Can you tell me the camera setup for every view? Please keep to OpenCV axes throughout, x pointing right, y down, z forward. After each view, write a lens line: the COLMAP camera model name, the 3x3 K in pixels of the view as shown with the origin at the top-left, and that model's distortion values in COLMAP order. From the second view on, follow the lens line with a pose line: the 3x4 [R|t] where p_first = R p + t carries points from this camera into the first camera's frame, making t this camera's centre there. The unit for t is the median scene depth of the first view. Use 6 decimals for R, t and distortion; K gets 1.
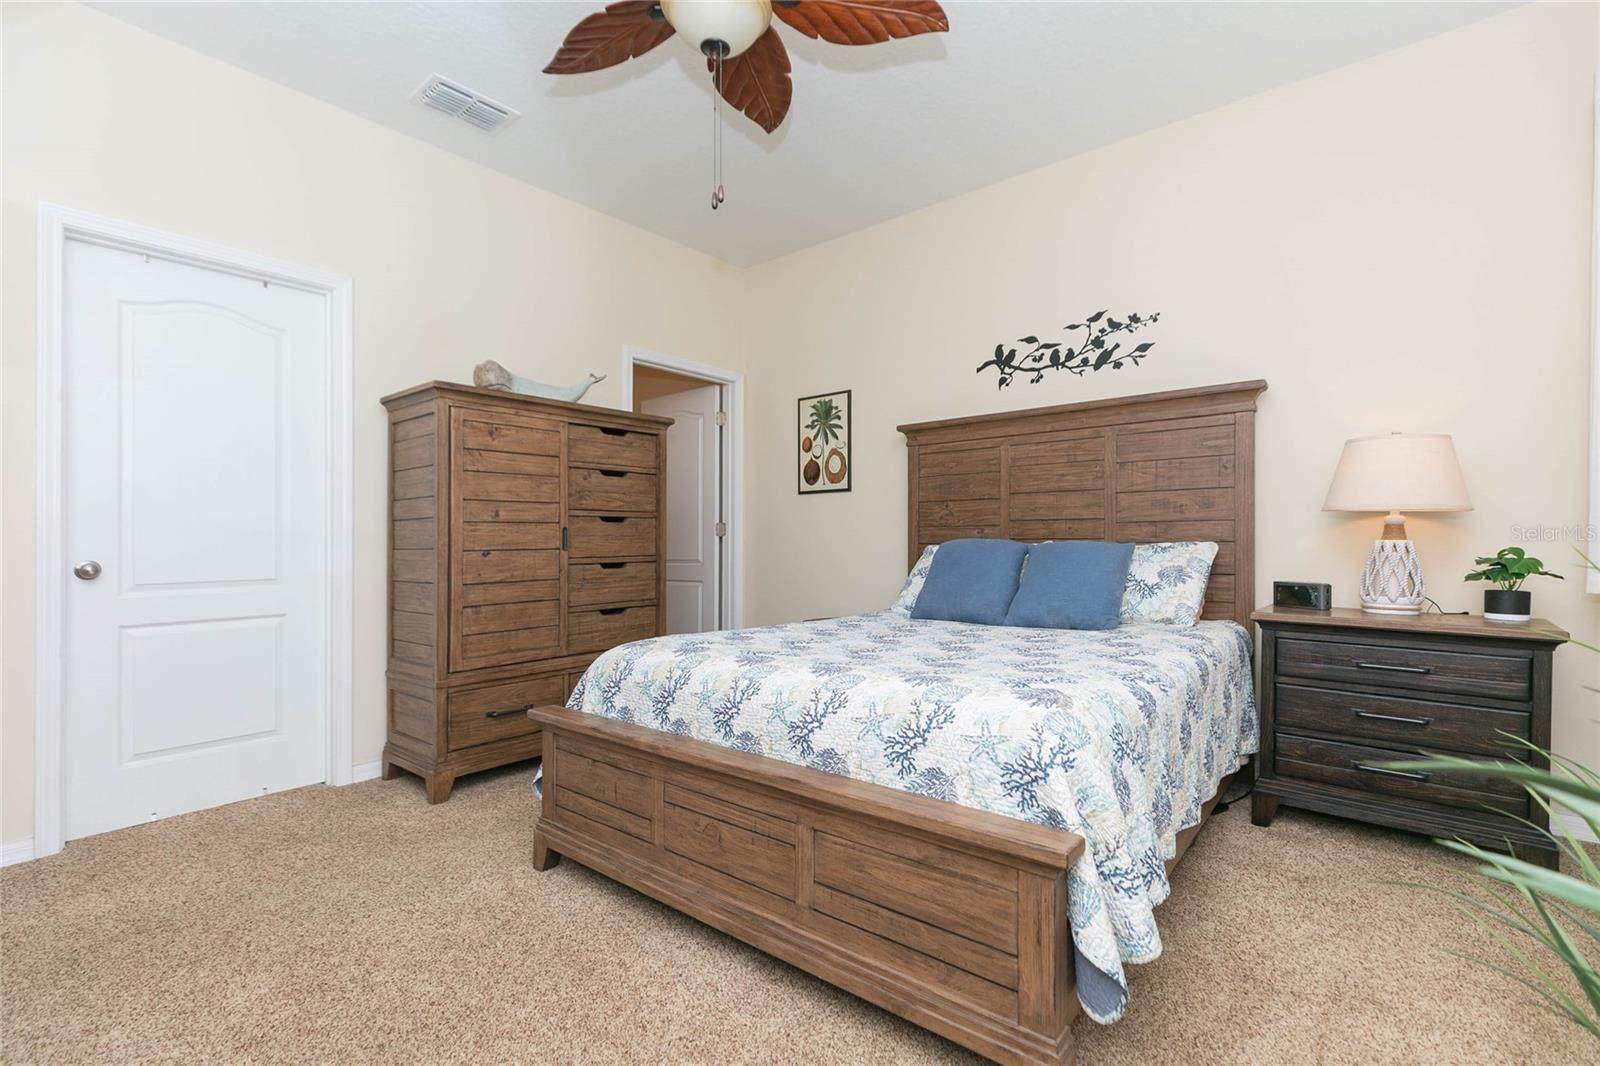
lens RADIAL K [[730.0, 0, 799.8], [0, 730.0, 535.9], [0, 0, 1]] dist [0.003718, -0.002754]
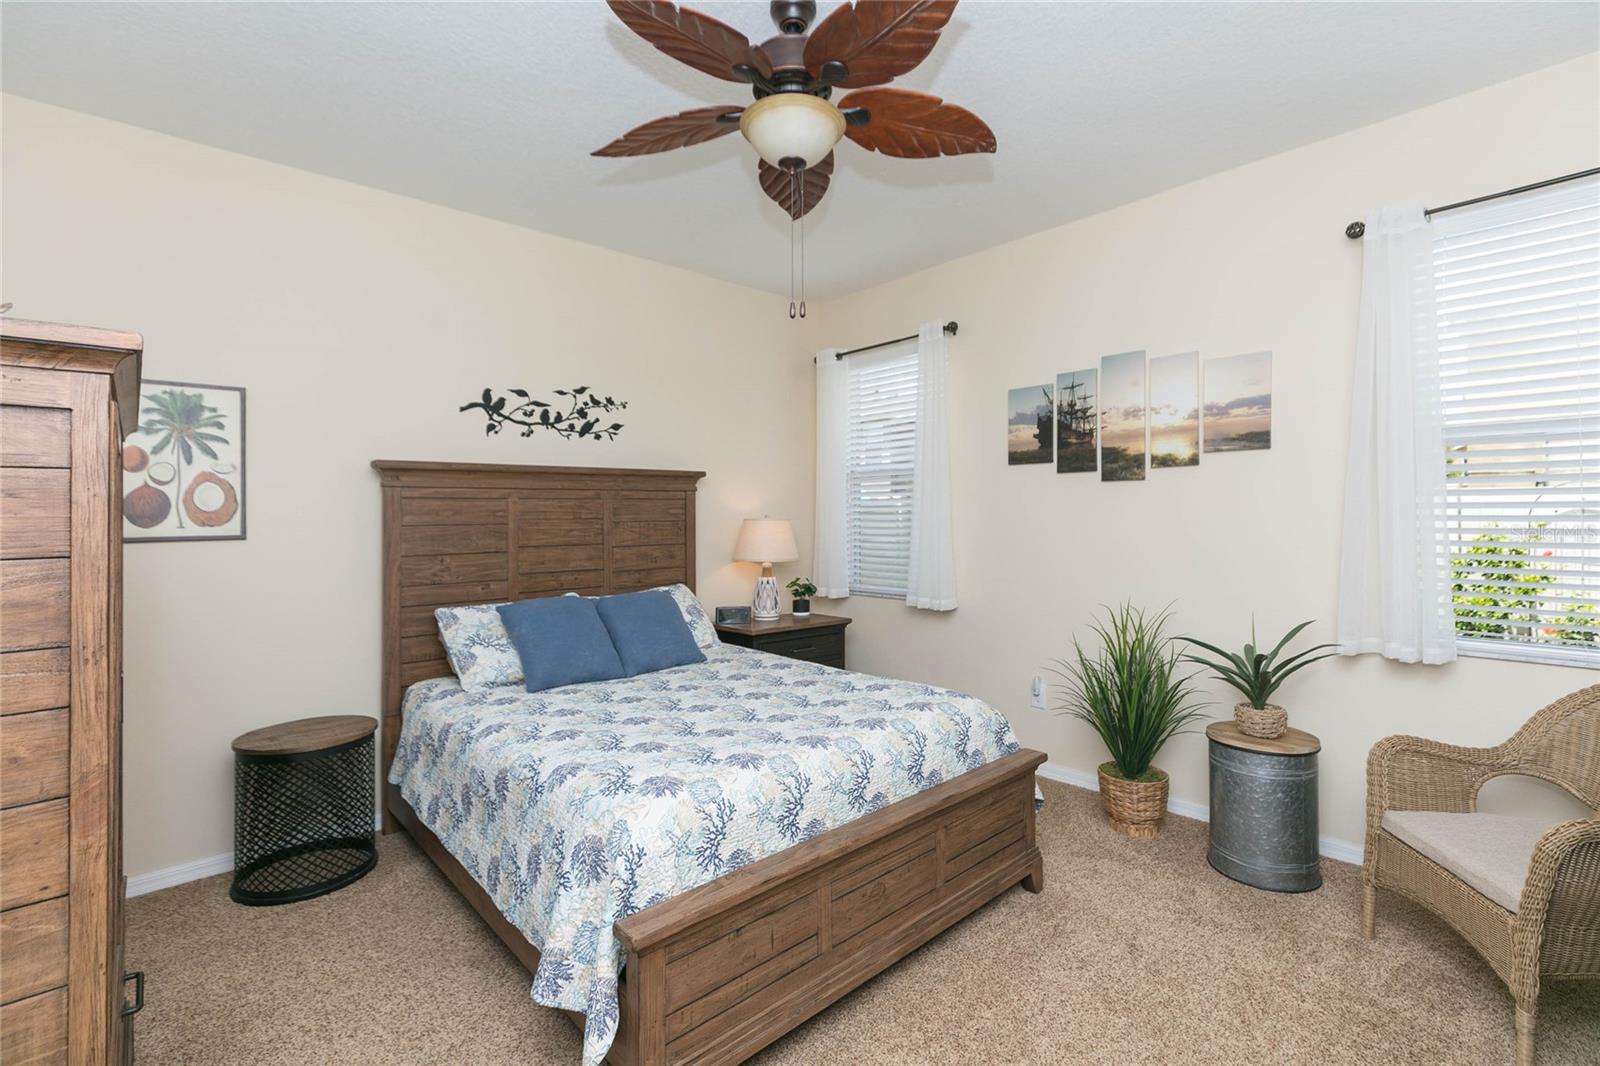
lens RADIAL K [[730.0, 0, 811.0], [0, 730.0, 529.1], [0, 0, 1]] dist [0.003718, -0.002754]
pose [[0.125628, -0.010432, 0.992023, -0.675581], [0.006087, 0.999934, 0.009745, -0.093978], [-0.992059, 0.004814, 0.125683, 0.508628]]
